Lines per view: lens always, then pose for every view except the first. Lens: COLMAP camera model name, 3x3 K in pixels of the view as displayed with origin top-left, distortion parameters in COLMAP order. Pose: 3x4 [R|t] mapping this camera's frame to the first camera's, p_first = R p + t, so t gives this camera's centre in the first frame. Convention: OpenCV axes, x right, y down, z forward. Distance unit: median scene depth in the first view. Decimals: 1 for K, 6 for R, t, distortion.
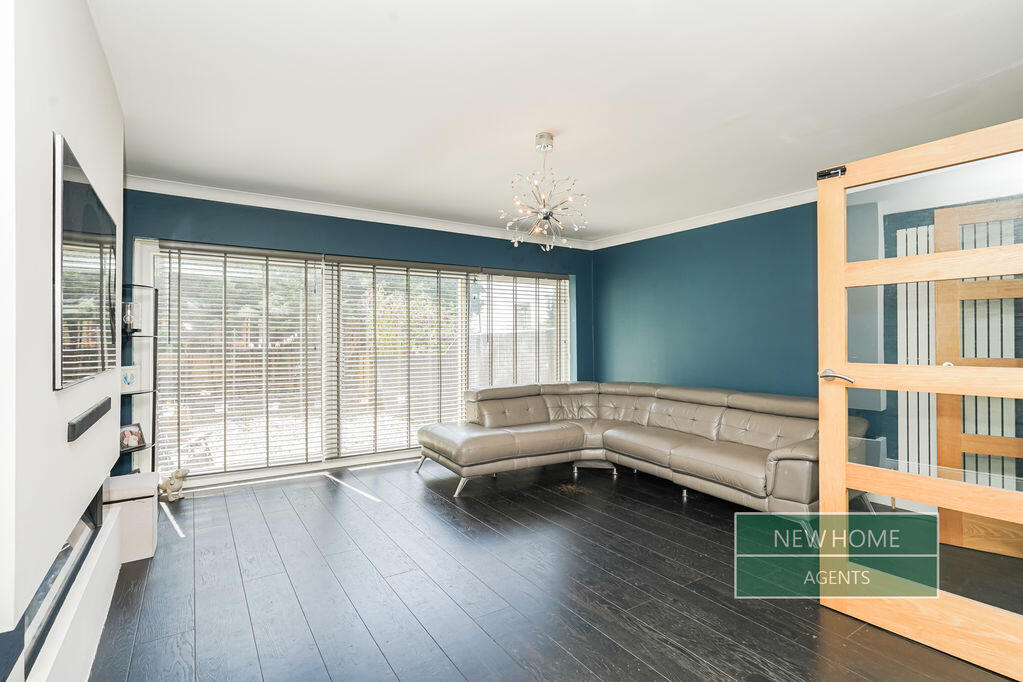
lens RADIAL K [[500.9, 0, 514.3], [0, 500.9, 337.7], [0, 0, 1]] dist [-0.019007, 0.000341]
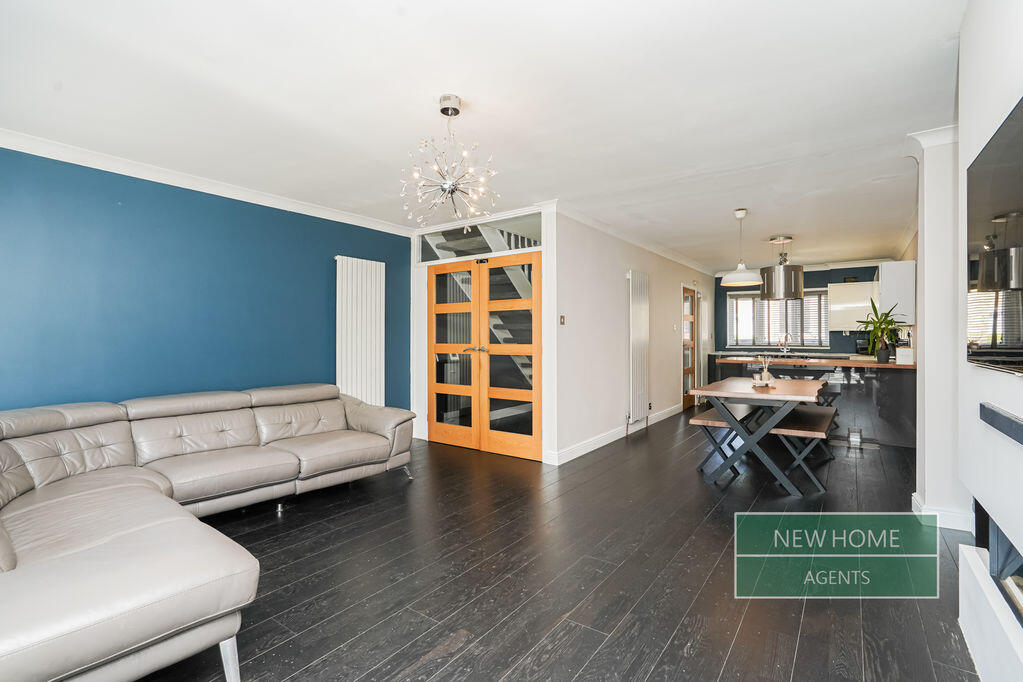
lens RADIAL K [[475.4, 0, 513.8], [0, 475.4, 336.5], [0, 0, 1]] dist [-0.025784, 0.005190]
pose [[-0.370346, 0.007383, 0.928865, -0.598228], [-0.002234, 0.999958, -0.008839, 0.019404], [-0.928891, -0.005349, -0.370314, 0.957372]]
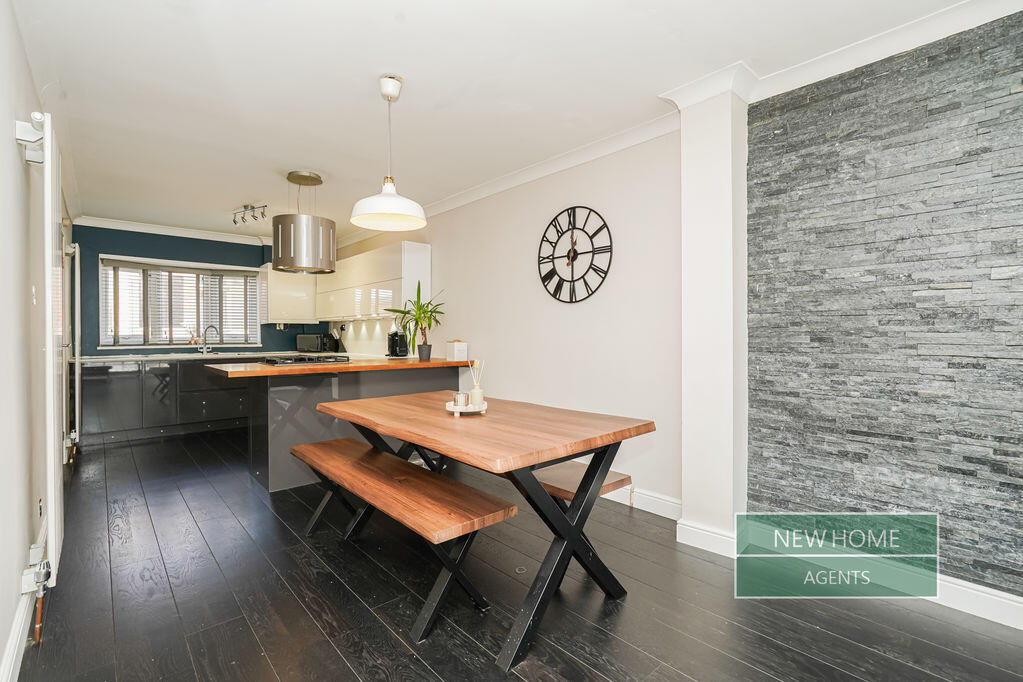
lens RADIAL K [[475.4, 0, 513.8], [0, 475.4, 336.5], [0, 0, 1]] dist [-0.025784, 0.005190]
pose [[-0.989831, 0.008279, -0.142008, 0.272943], [0.007968, 0.999964, 0.002759, 0.020857], [0.142026, 0.001600, -0.989862, 0.590600]]
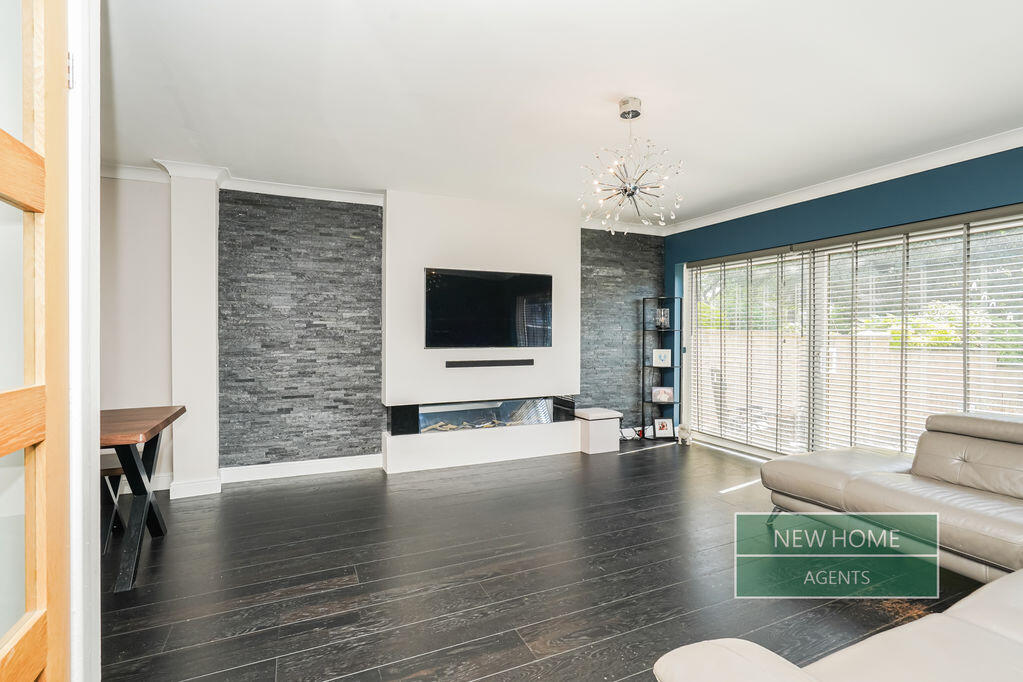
lens RADIAL K [[475.4, 0, 513.8], [0, 475.4, 336.5], [0, 0, 1]] dist [-0.025784, 0.005190]
pose [[-0.149784, 0.007709, -0.988689, 0.730404], [0.005860, 0.999959, 0.006909, 0.004538], [0.988701, -0.004758, -0.149823, 0.735458]]
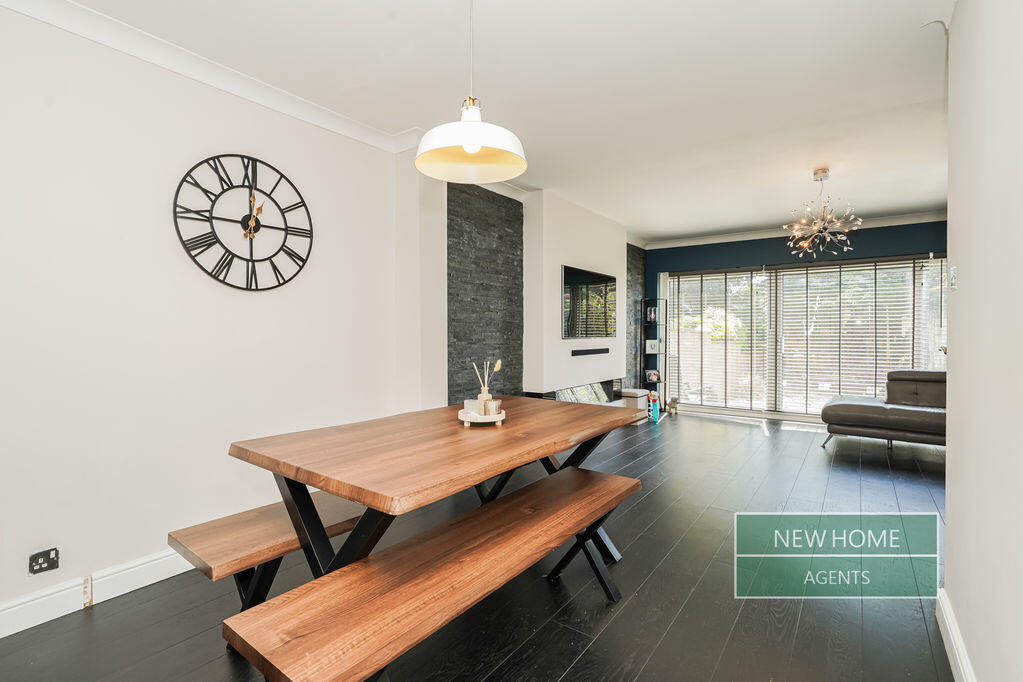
lens RADIAL K [[475.4, 0, 513.8], [0, 475.4, 336.5], [0, 0, 1]] dist [-0.025784, 0.005190]
pose [[0.348038, 0.011447, -0.937411, 0.757776], [0.004859, 0.999890, 0.014014, 0.015462], [0.937468, -0.009432, 0.347944, -0.170310]]
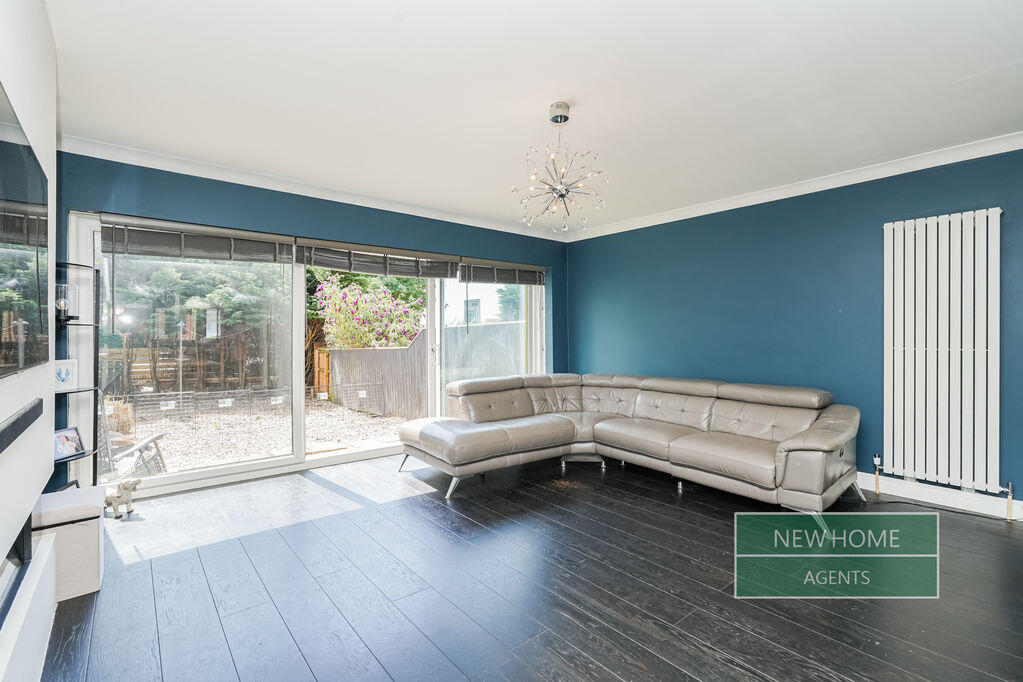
lens RADIAL K [[475.4, 0, 513.8], [0, 475.4, 336.5], [0, 0, 1]] dist [-0.025784, 0.005190]
pose [[0.993392, 0.000365, 0.114768, -0.097649], [-0.001361, 0.999962, 0.008604, 0.009072], [-0.114761, -0.008703, 0.993355, 0.112150]]
